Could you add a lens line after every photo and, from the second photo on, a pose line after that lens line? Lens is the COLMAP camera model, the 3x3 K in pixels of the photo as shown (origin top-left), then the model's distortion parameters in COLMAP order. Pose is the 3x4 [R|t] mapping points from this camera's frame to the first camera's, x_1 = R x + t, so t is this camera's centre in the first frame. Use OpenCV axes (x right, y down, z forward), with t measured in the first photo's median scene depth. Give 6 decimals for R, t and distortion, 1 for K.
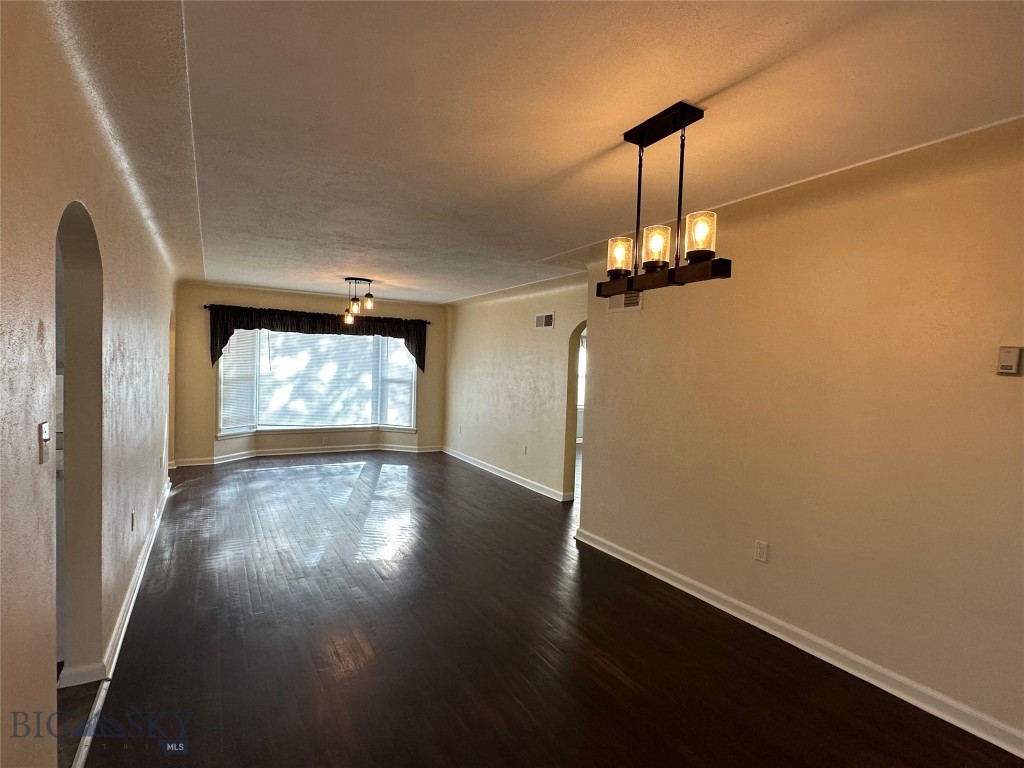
lens RADIAL K [[517.6, 0, 508.6], [0, 517.6, 379.9], [0, 0, 1]] dist [0.005578, -0.001251]
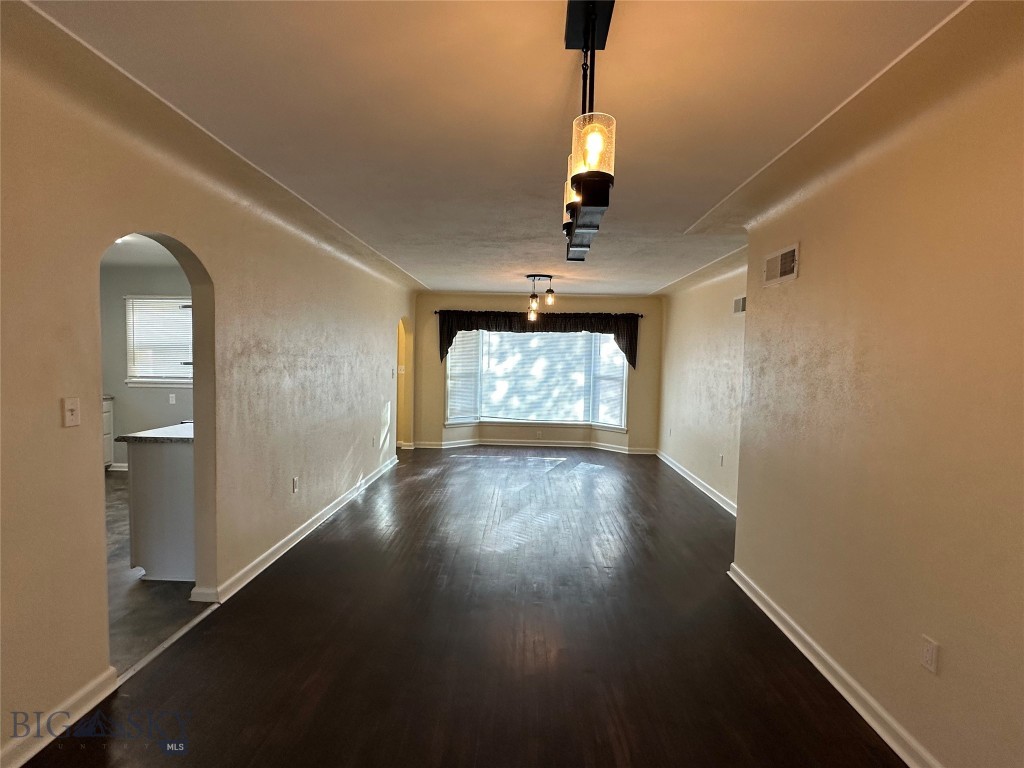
lens RADIAL K [[517.6, 0, 513.1], [0, 517.6, 388.9], [0, 0, 1]] dist [0.005578, -0.001251]
pose [[0.849052, 0.018239, -0.527995, 0.162030], [-0.008417, 0.999744, 0.021001, 0.003557], [0.528242, -0.013387, 0.848988, 0.093875]]
